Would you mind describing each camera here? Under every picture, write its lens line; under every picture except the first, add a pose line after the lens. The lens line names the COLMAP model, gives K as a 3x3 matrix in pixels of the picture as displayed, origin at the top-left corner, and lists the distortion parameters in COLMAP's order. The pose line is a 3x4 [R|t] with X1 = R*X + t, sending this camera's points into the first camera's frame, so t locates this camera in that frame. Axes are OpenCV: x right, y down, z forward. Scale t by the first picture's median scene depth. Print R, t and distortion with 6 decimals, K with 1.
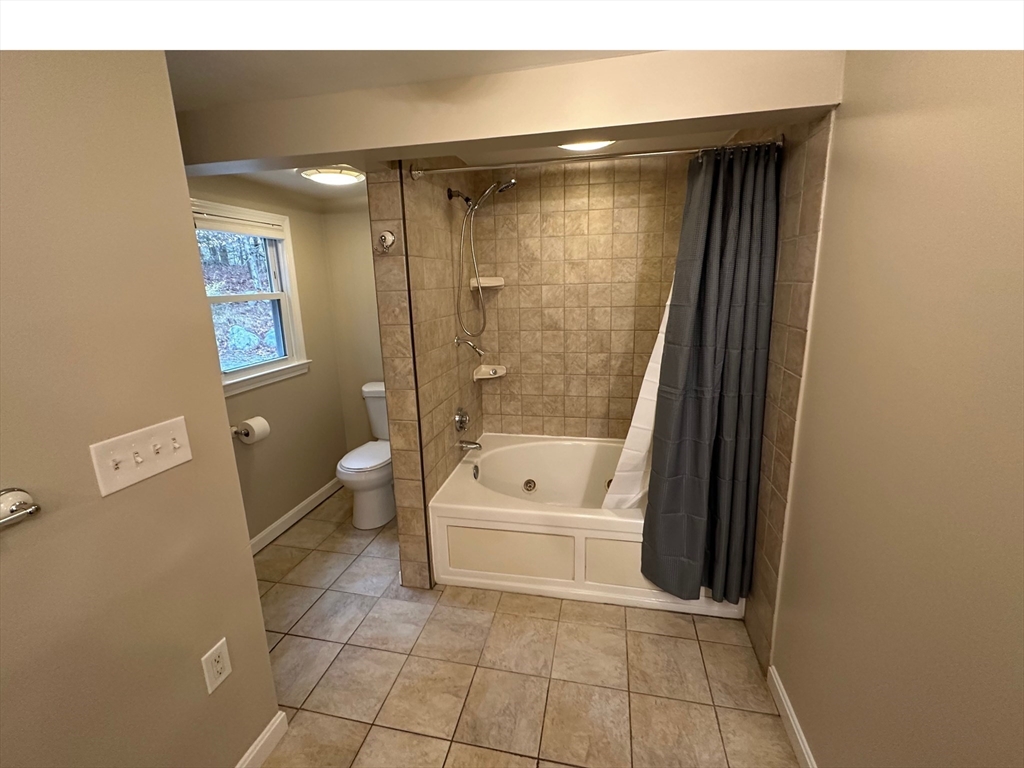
lens RADIAL K [[455.6, 0, 514.3], [0, 455.6, 388.9], [0, 0, 1]] dist [-0.002004, -0.000007]
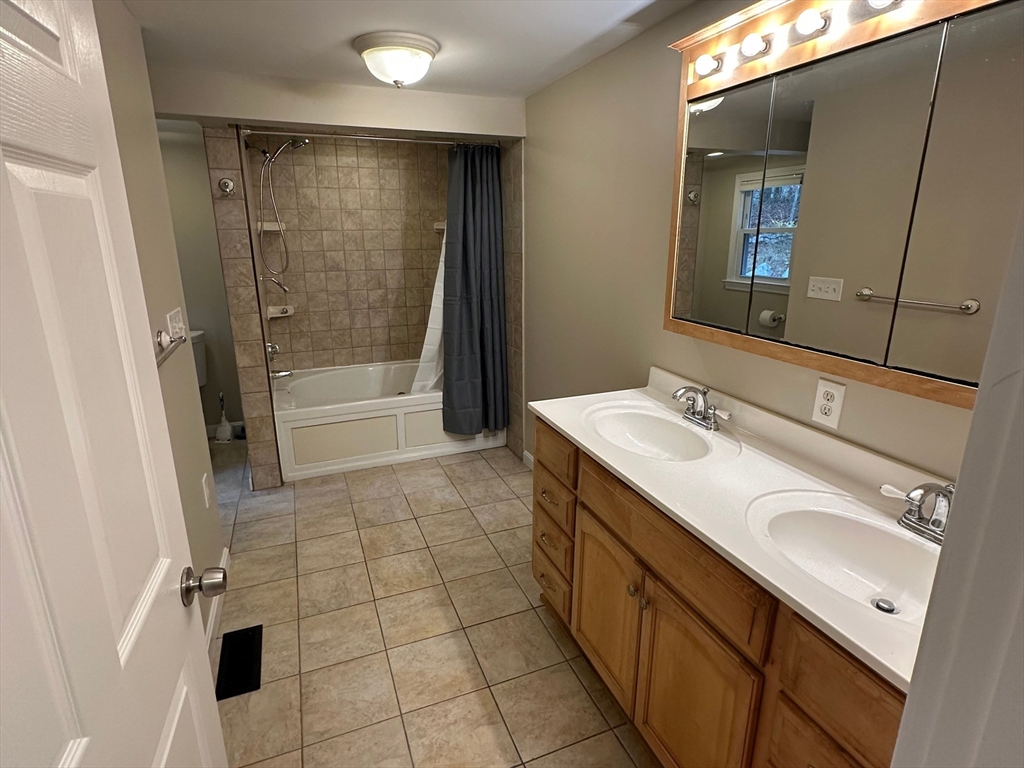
lens RADIAL K [[455.6, 0, 514.3], [0, 455.6, 388.9], [0, 0, 1]] dist [-0.002004, -0.000007]
pose [[0.843003, -0.156414, 0.514666, -0.242956], [0.107570, 0.986483, 0.123611, 0.101439], [-0.527044, -0.048842, 0.848434, -0.334557]]
